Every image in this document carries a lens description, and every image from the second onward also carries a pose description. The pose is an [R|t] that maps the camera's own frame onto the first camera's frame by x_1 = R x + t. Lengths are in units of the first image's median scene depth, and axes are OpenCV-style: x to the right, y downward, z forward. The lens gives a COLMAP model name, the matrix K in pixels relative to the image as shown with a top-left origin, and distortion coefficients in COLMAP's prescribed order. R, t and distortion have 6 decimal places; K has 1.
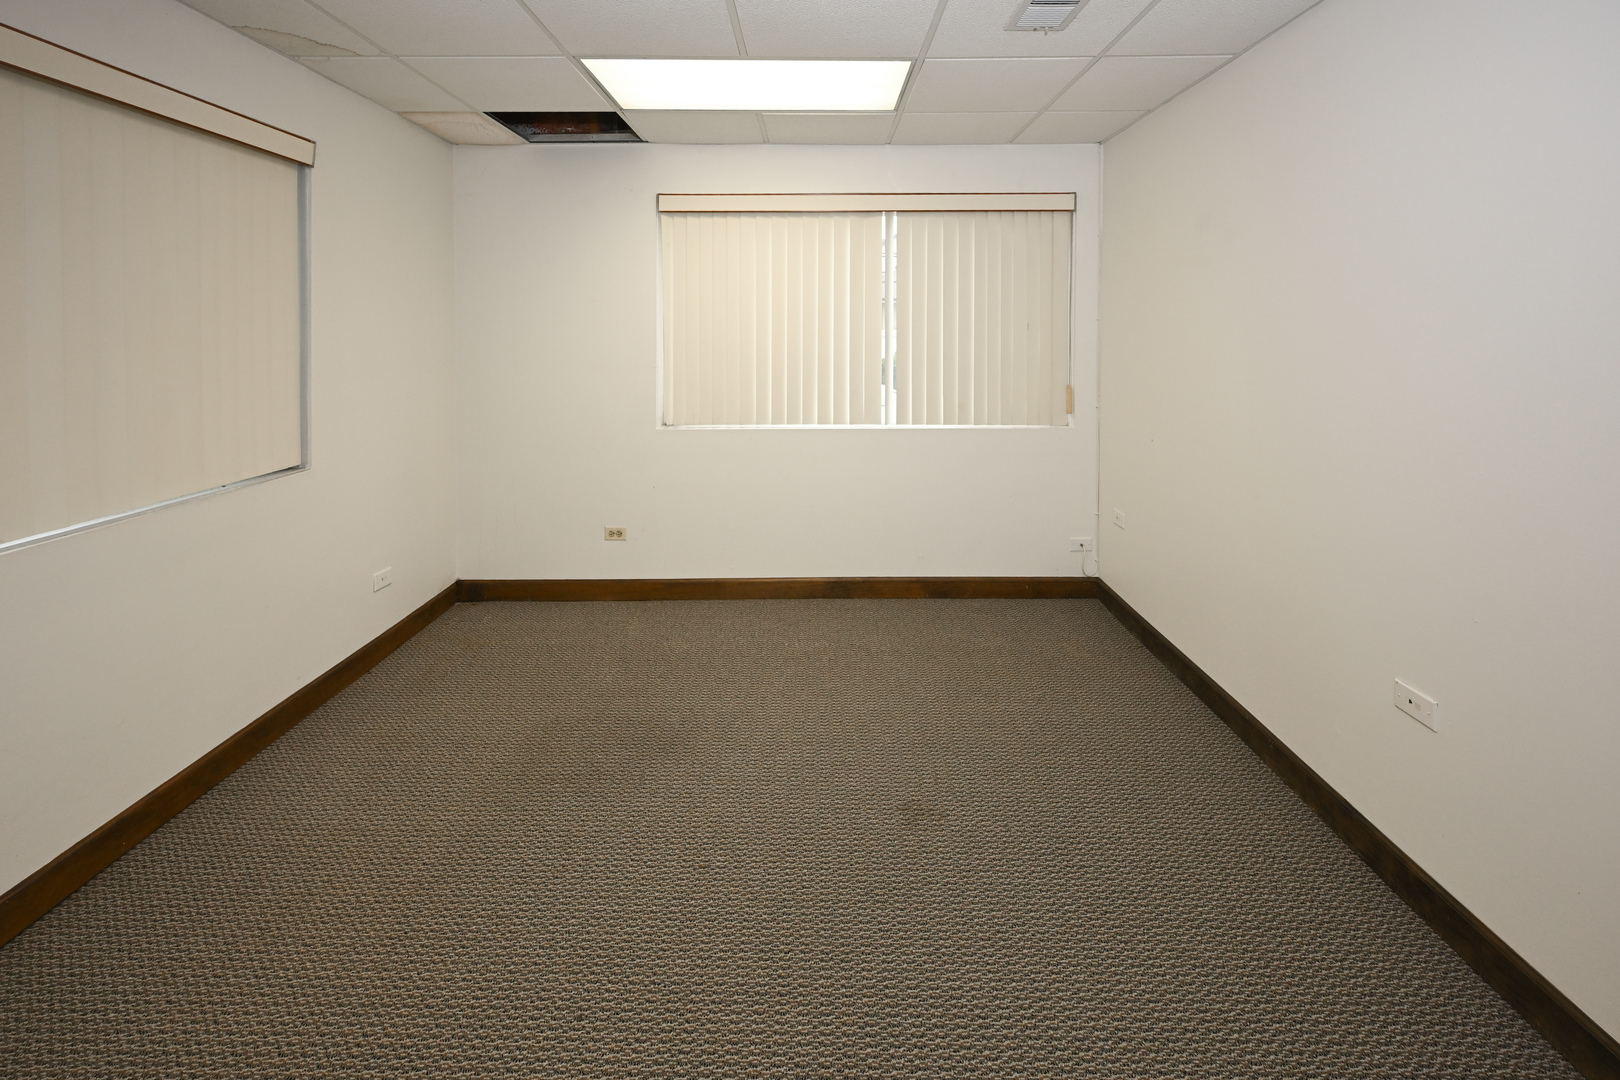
lens RADIAL K [[671.0, 0, 812.3], [0, 671.0, 502.7], [0, 0, 1]] dist [0.000372, -0.000027]
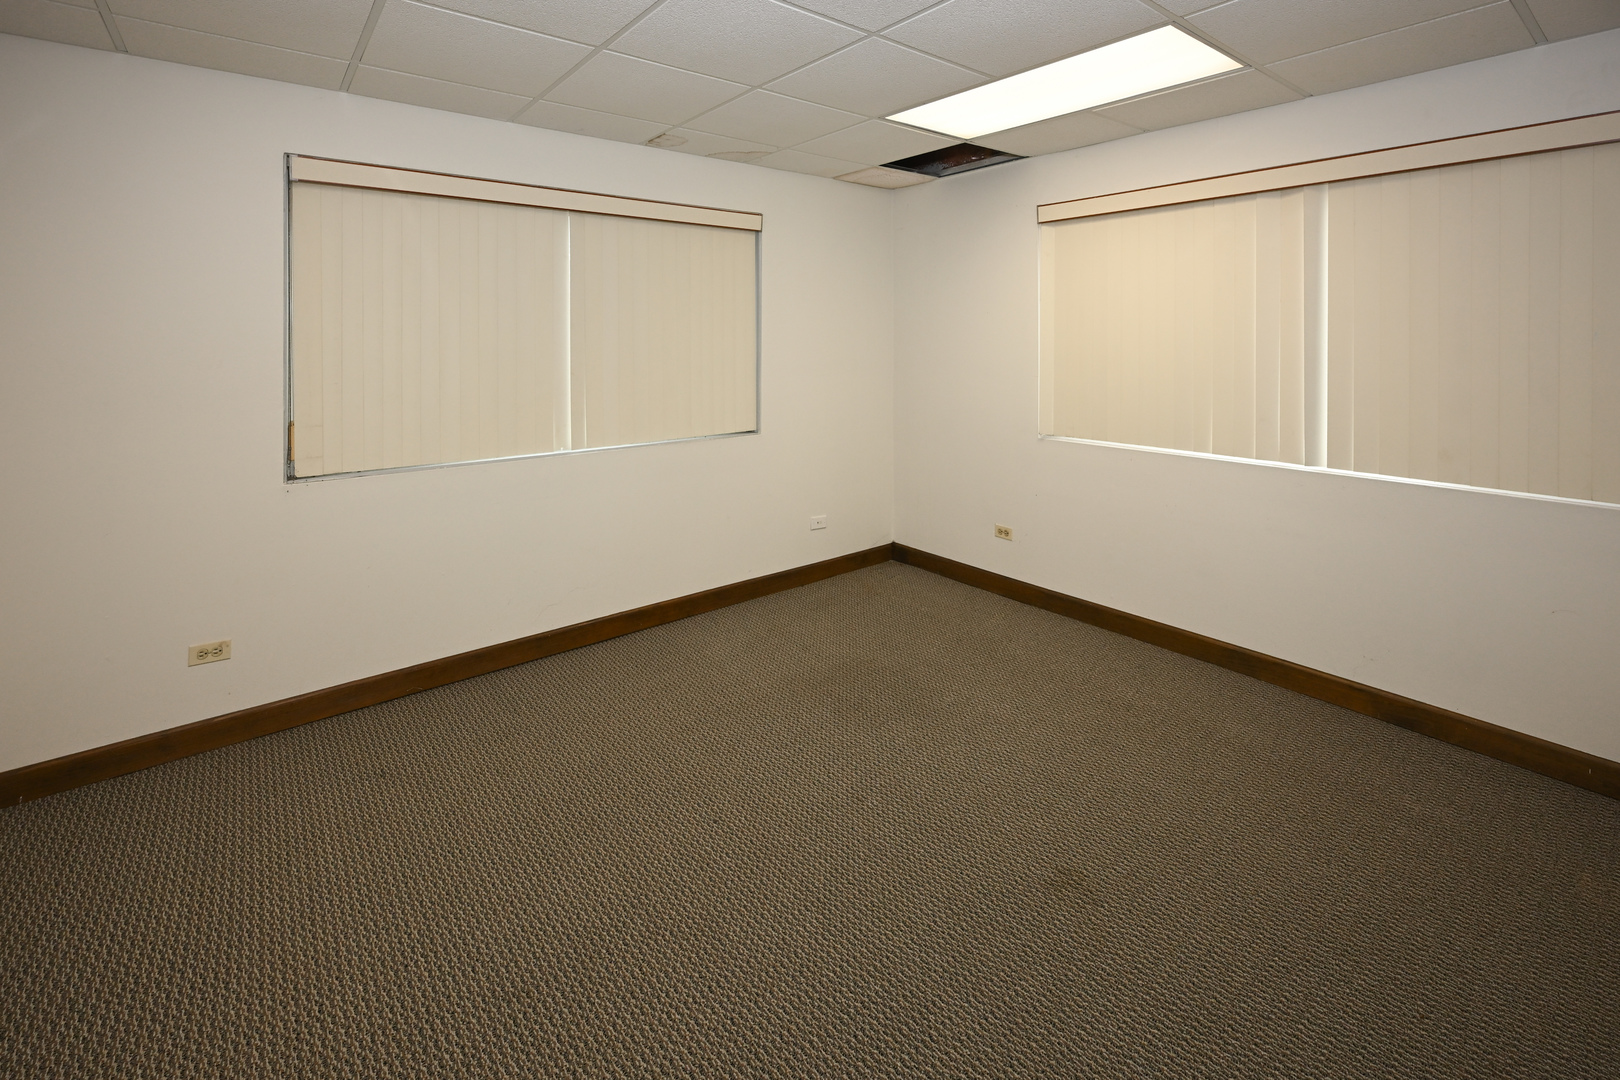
lens RADIAL K [[679.8, 0, 810.0], [0, 679.8, 540.0], [0, 0, 1]] dist [-0.000392, -0.000063]
pose [[0.626355, 0.224346, -0.746558, 0.526994], [-0.190873, 0.972678, 0.132156, -0.042454], [0.755809, 0.059722, 0.652063, 0.110987]]
